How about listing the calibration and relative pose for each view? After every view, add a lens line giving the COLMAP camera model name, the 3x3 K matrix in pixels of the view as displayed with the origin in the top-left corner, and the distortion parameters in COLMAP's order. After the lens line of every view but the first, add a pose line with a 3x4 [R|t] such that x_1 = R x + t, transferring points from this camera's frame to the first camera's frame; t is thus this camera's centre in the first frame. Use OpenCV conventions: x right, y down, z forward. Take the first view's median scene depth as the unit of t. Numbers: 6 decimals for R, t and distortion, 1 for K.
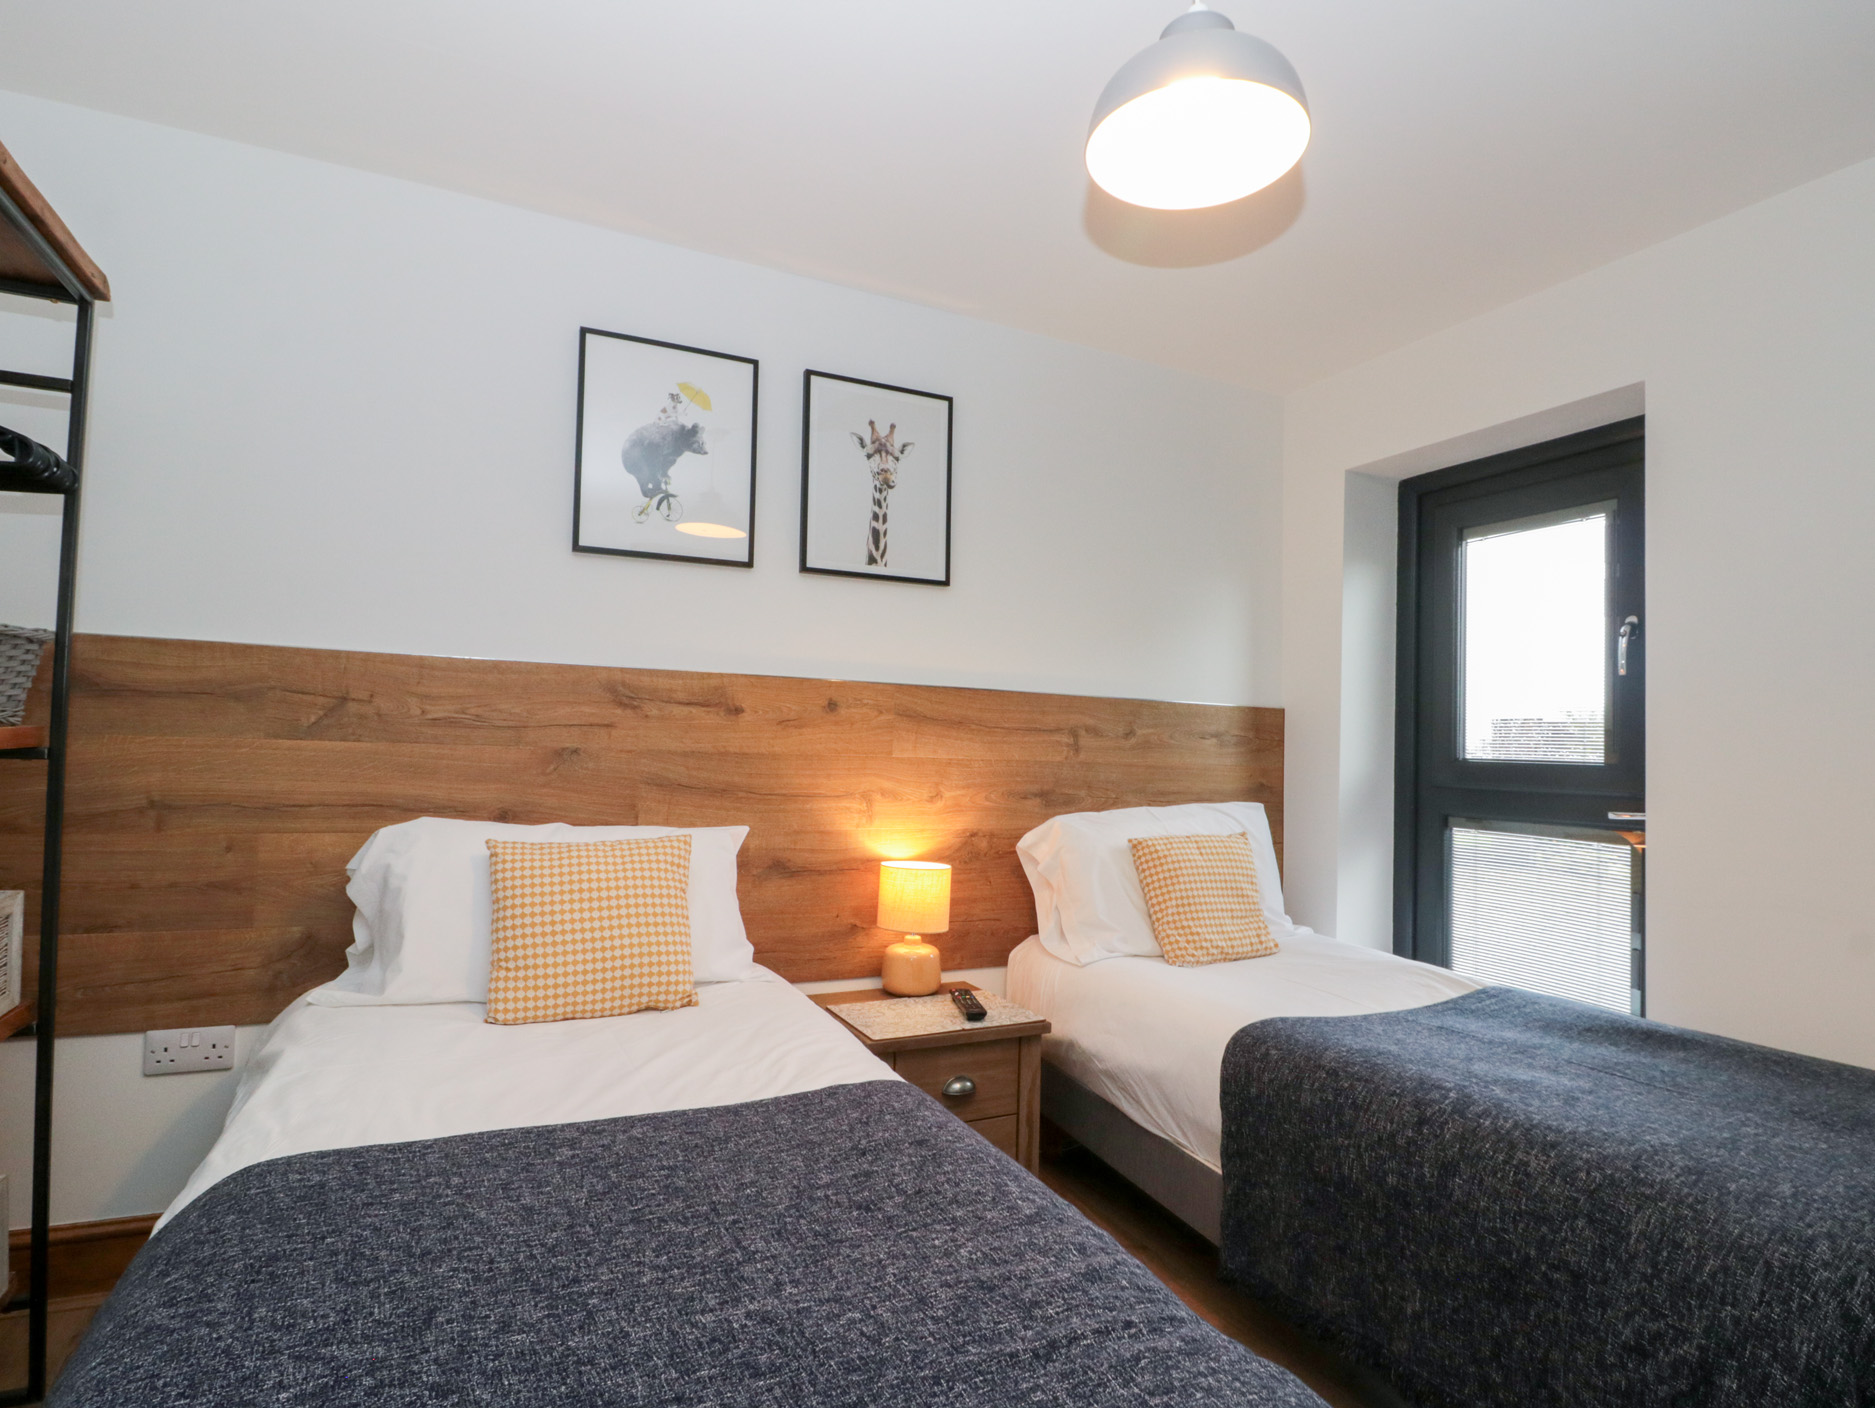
lens RADIAL K [[975.3, 0, 932.3], [0, 975.3, 707.2], [0, 0, 1]] dist [0.001635, -0.014527]
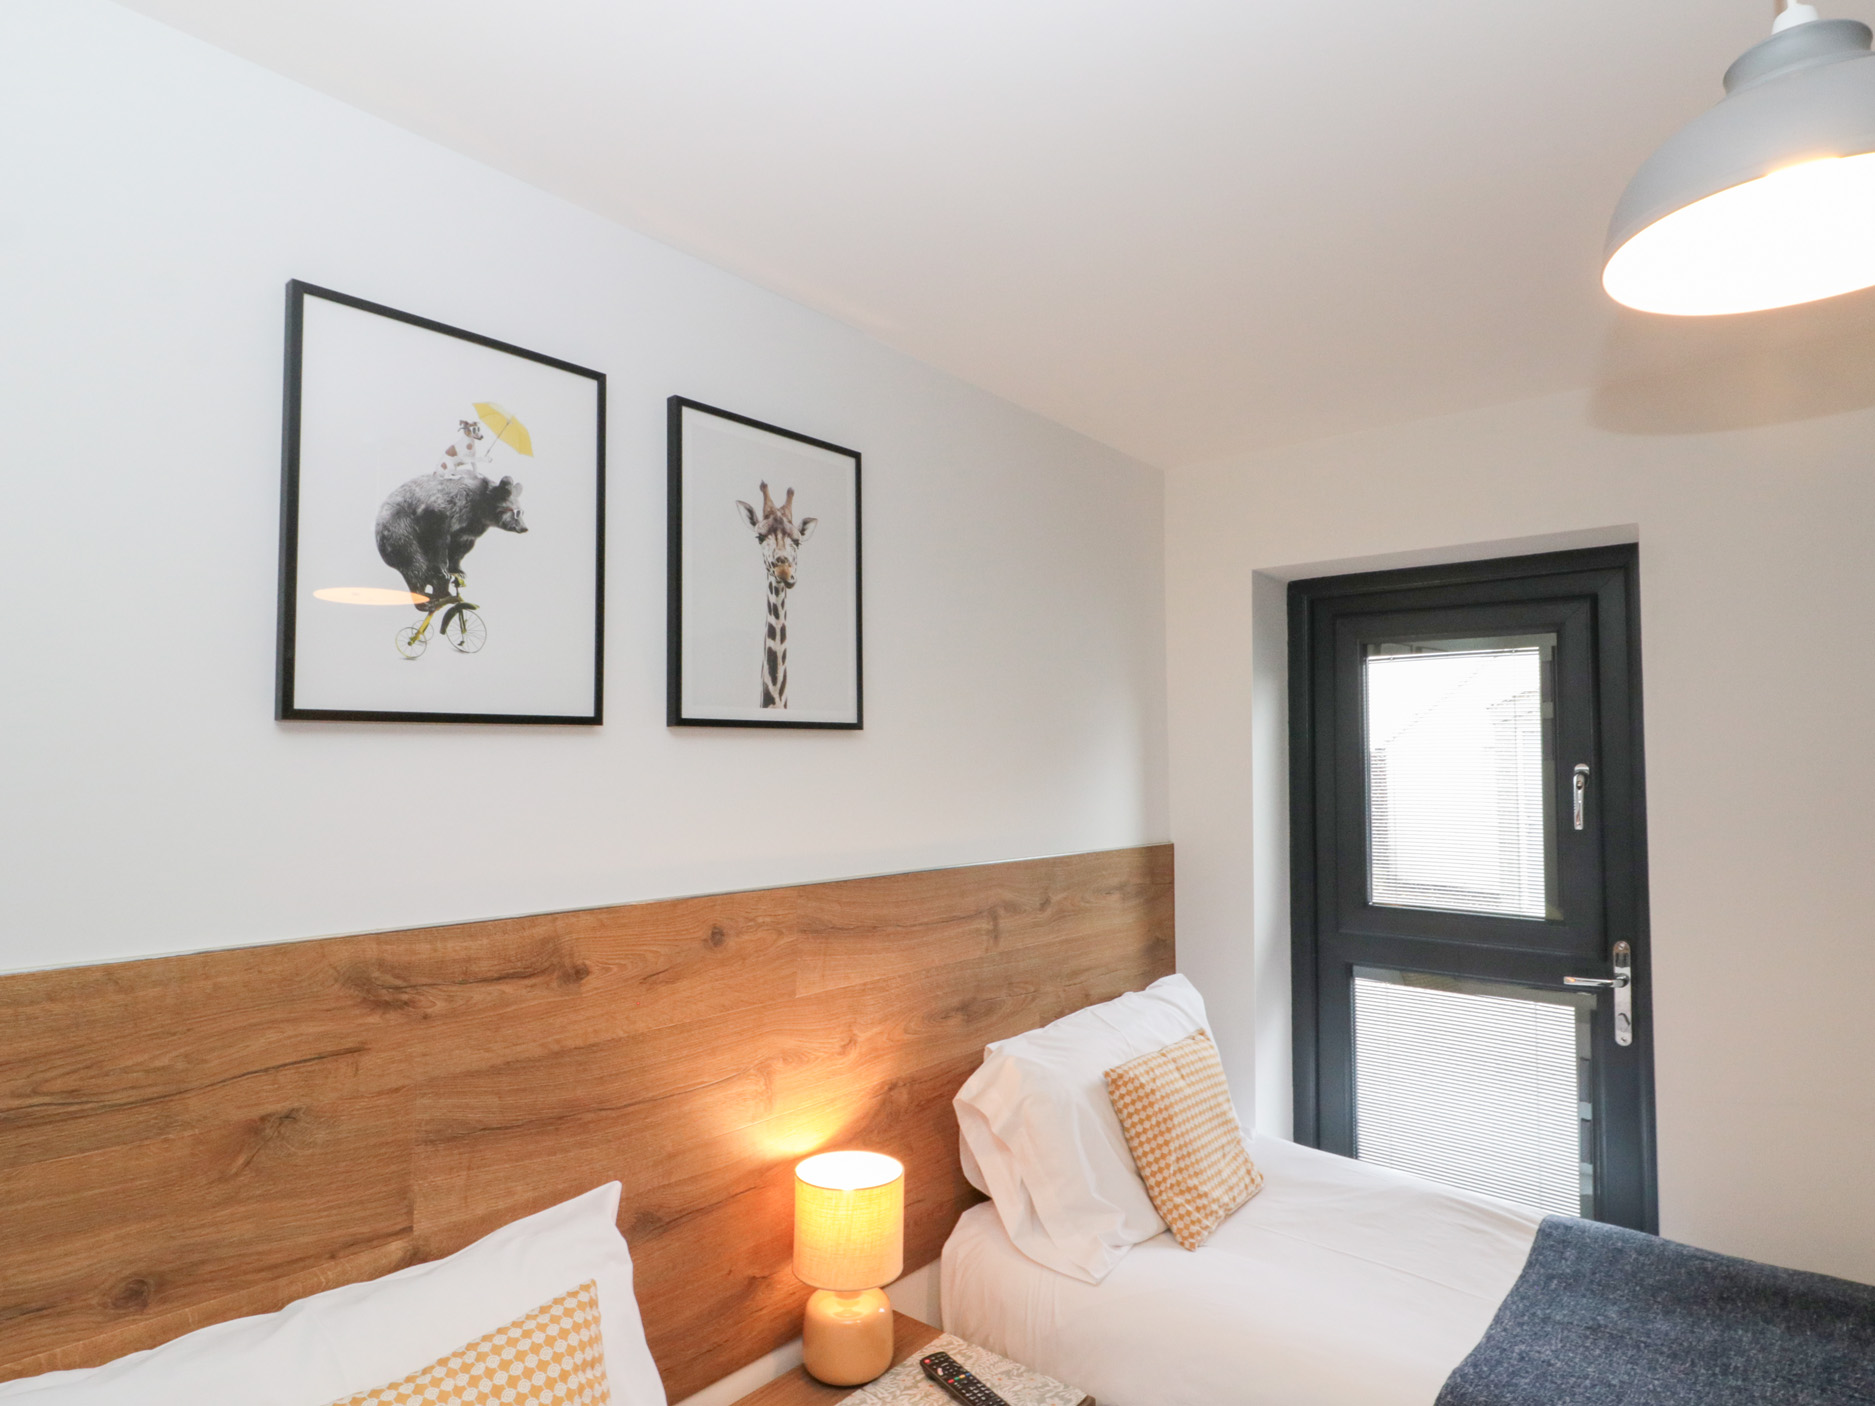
lens RADIAL K [[1060.4, 0, 937.5], [0, 1060.4, 703.0], [0, 0, 1]] dist [0.002555, -0.016359]
pose [[0.909604, -0.004135, 0.415455, -0.257601], [0.007147, 0.999958, -0.005695, -0.147199], [-0.415414, 0.008150, 0.909596, 0.322452]]
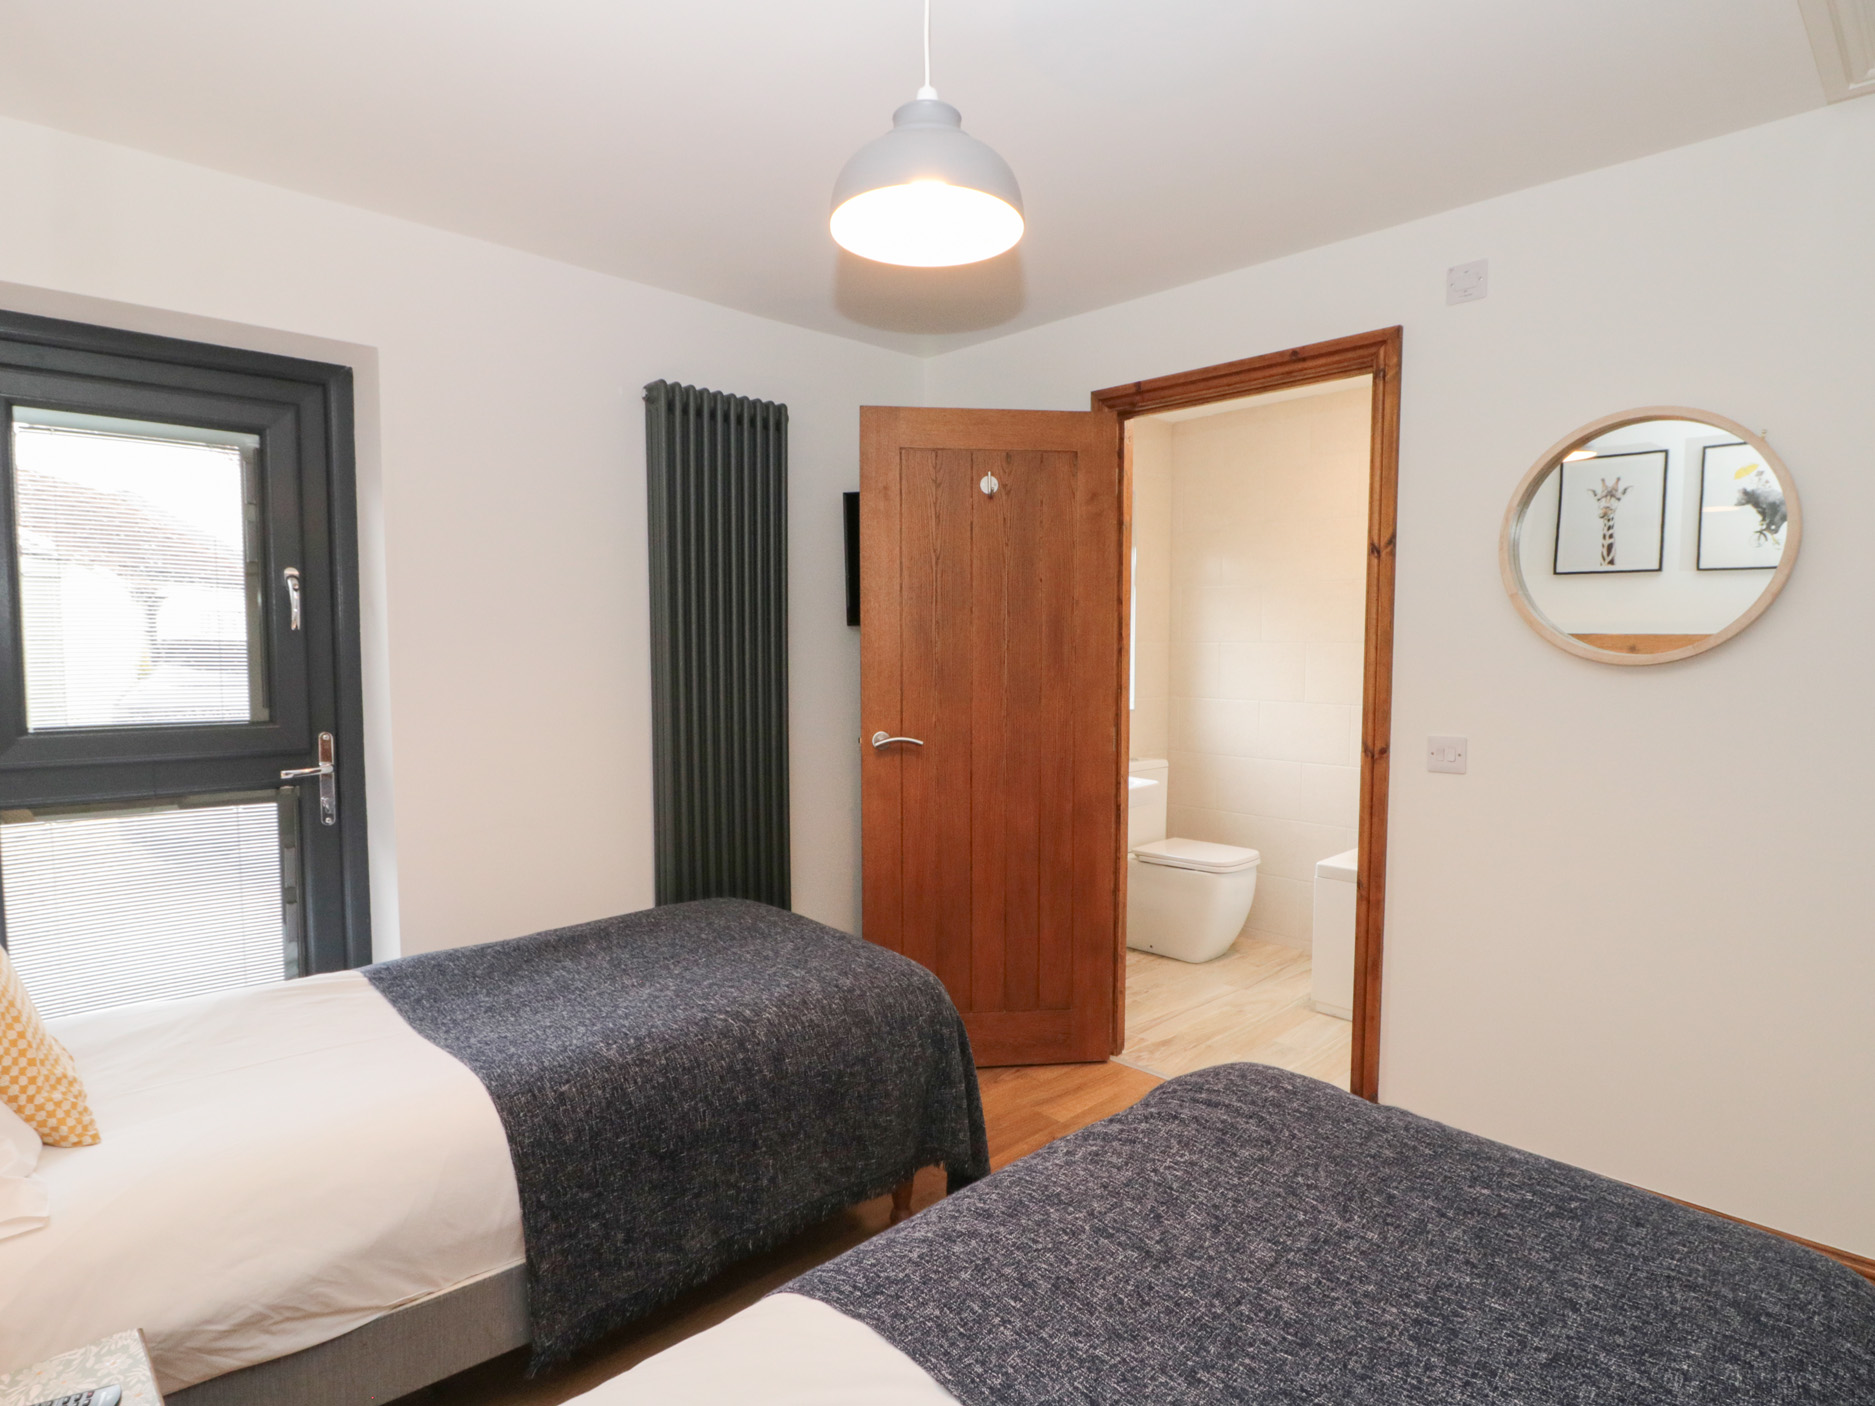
lens RADIAL K [[1019.9, 0, 937.5], [0, 1019.9, 703.0], [0, 0, 1]] dist [0.003020, -0.016525]
pose [[-0.317826, -0.089258, 0.943938, -0.446534], [-0.051530, 0.995714, 0.076803, -0.069246], [-0.946748, -0.024231, -0.321063, 0.692345]]
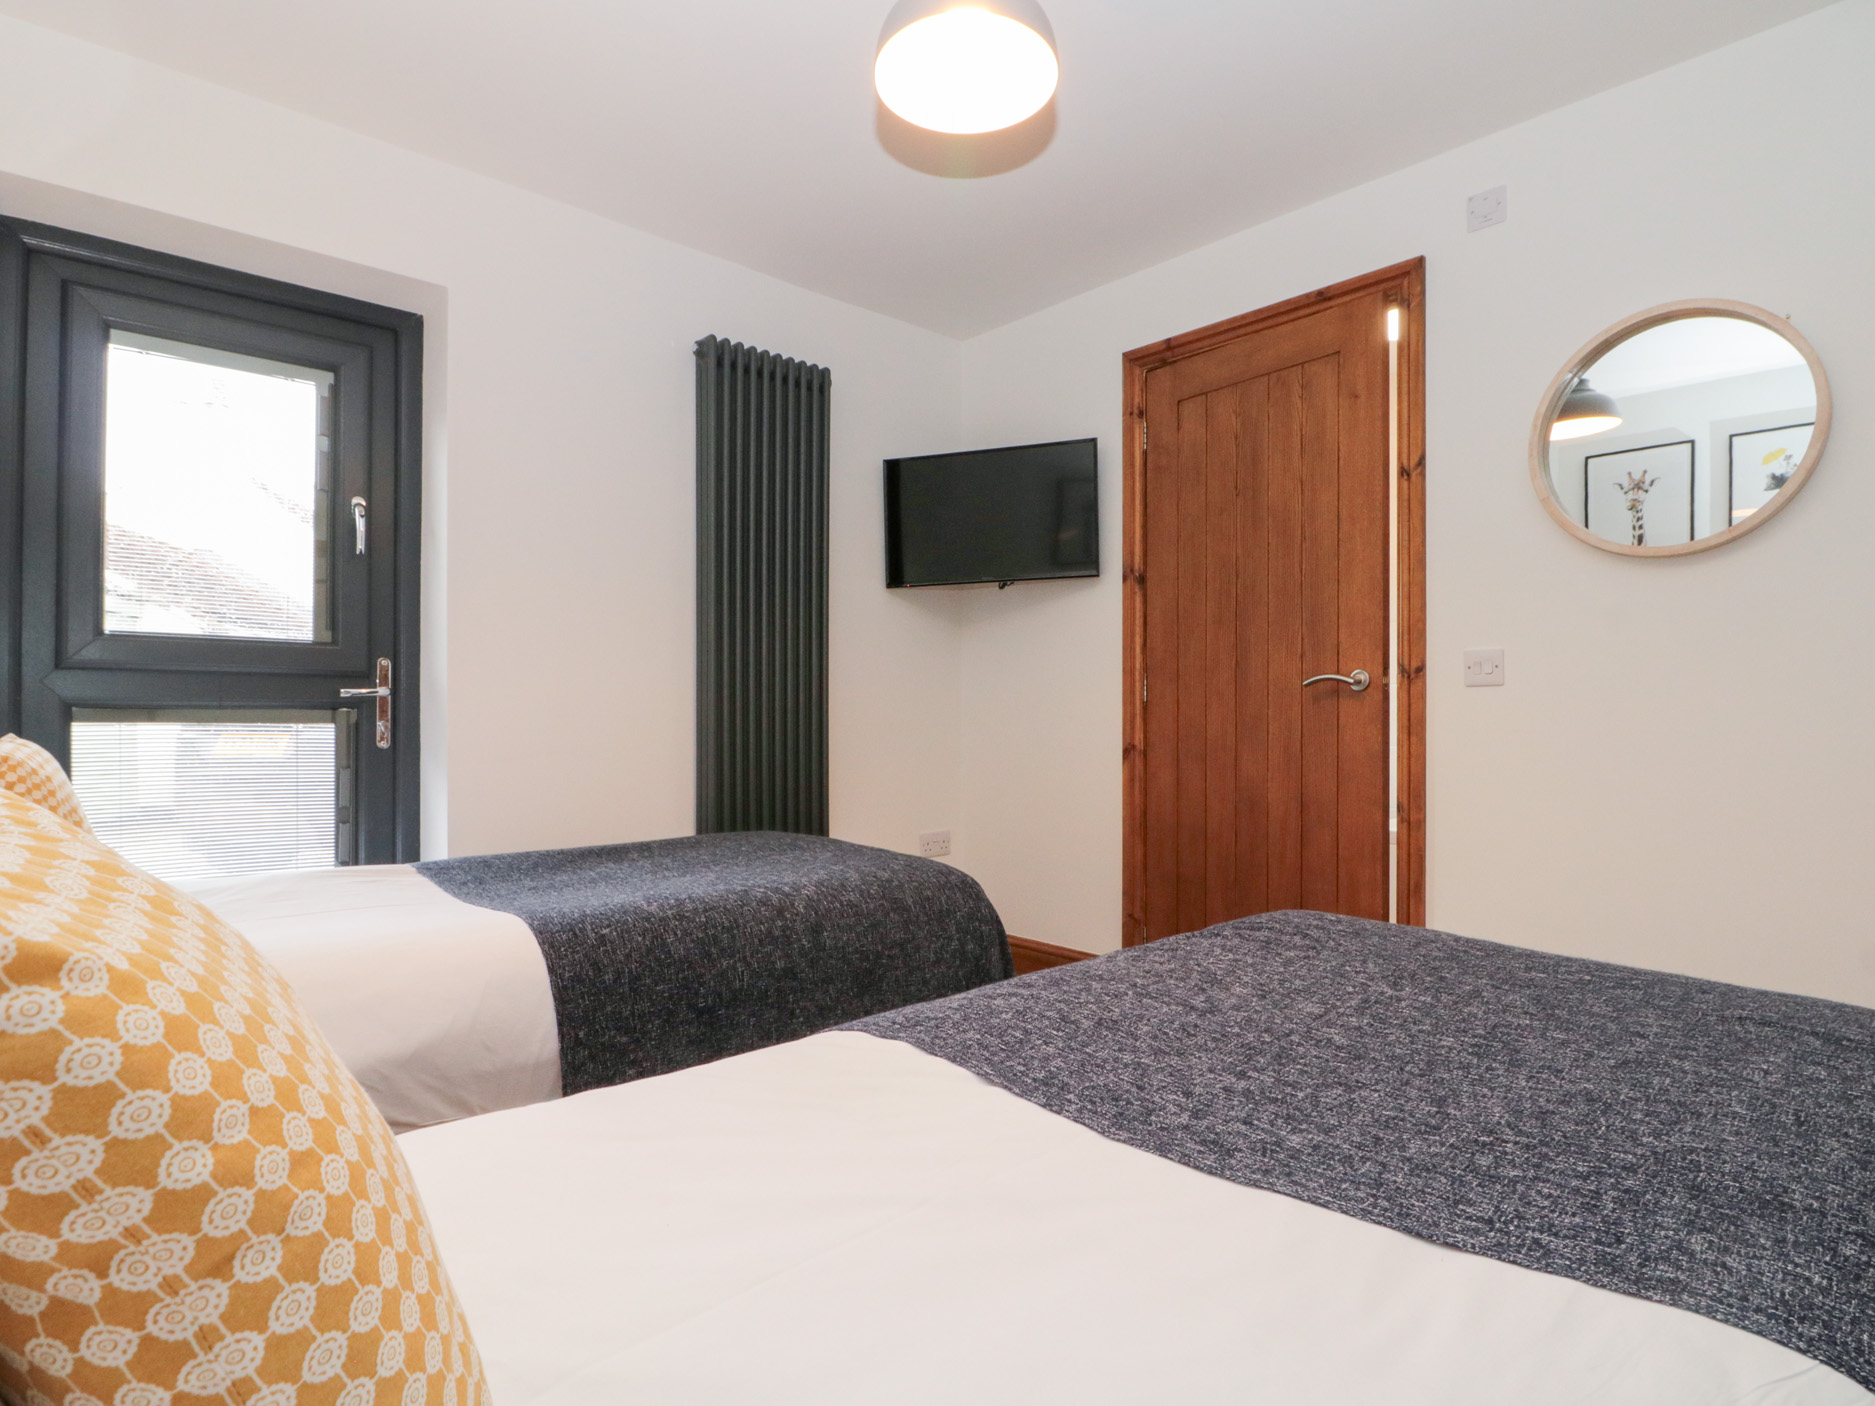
lens RADIAL K [[1000.4, 0, 942.1], [0, 1000.4, 706.1], [0, 0, 1]] dist [0.001307, -0.014684]
pose [[-0.288735, -0.023337, 0.957124, -0.452686], [-0.051092, 0.998654, 0.008937, 0.081835], [-0.956045, -0.046321, -0.289539, 0.688635]]
